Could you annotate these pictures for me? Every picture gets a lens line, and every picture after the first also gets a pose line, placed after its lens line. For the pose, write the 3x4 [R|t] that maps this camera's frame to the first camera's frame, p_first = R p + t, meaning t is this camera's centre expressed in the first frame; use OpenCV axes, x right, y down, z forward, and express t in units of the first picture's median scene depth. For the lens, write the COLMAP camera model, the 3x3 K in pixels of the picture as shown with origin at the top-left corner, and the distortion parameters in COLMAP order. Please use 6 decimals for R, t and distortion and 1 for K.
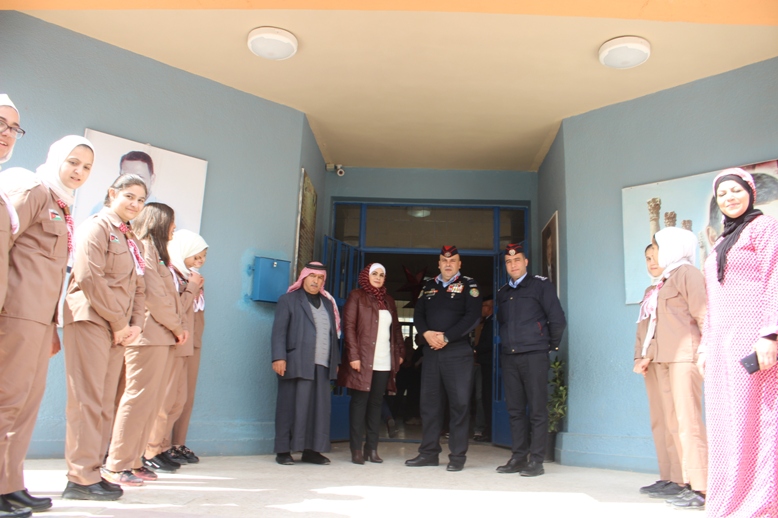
lens RADIAL K [[651.8, 0, 389.0], [0, 651.8, 259.0], [0, 0, 1]] dist [-0.198090, 0.158871]
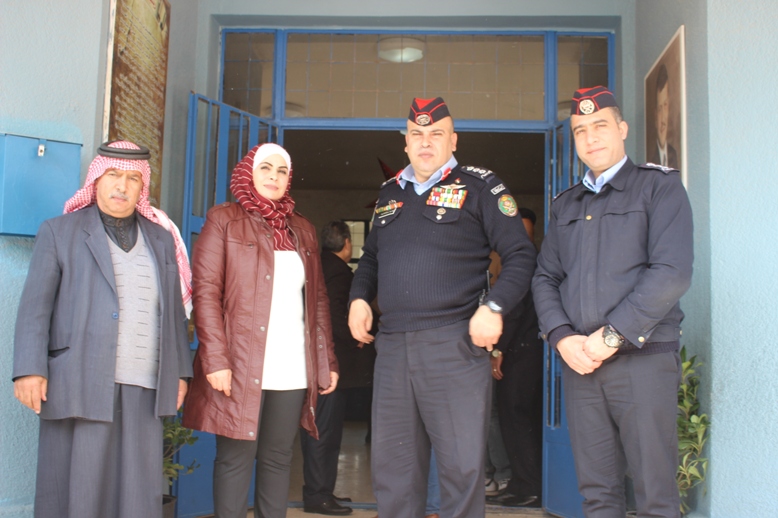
lens RADIAL K [[986.2, 0, 389.0], [0, 986.2, 259.0], [0, 0, 1]] dist [-0.114801, -0.004883]
pose [[0.999892, -0.014518, -0.002102, 0.062017], [0.014657, 0.994561, 0.103124, 0.017512], [0.000594, -0.103143, 0.994666, 0.355161]]
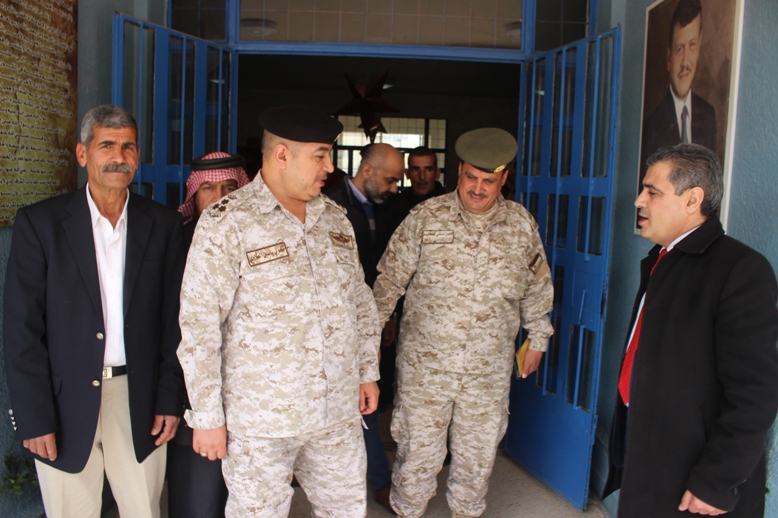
lens RADIAL K [[651.8, 0, 389.0], [0, 651.8, 259.0], [0, 0, 1]] dist [-0.198090, 0.158871]
pose [[0.998572, -0.009387, 0.052599, 0.062260], [-0.007044, 0.952728, 0.303743, -0.012596], [-0.052964, -0.303680, 0.951301, 0.767457]]
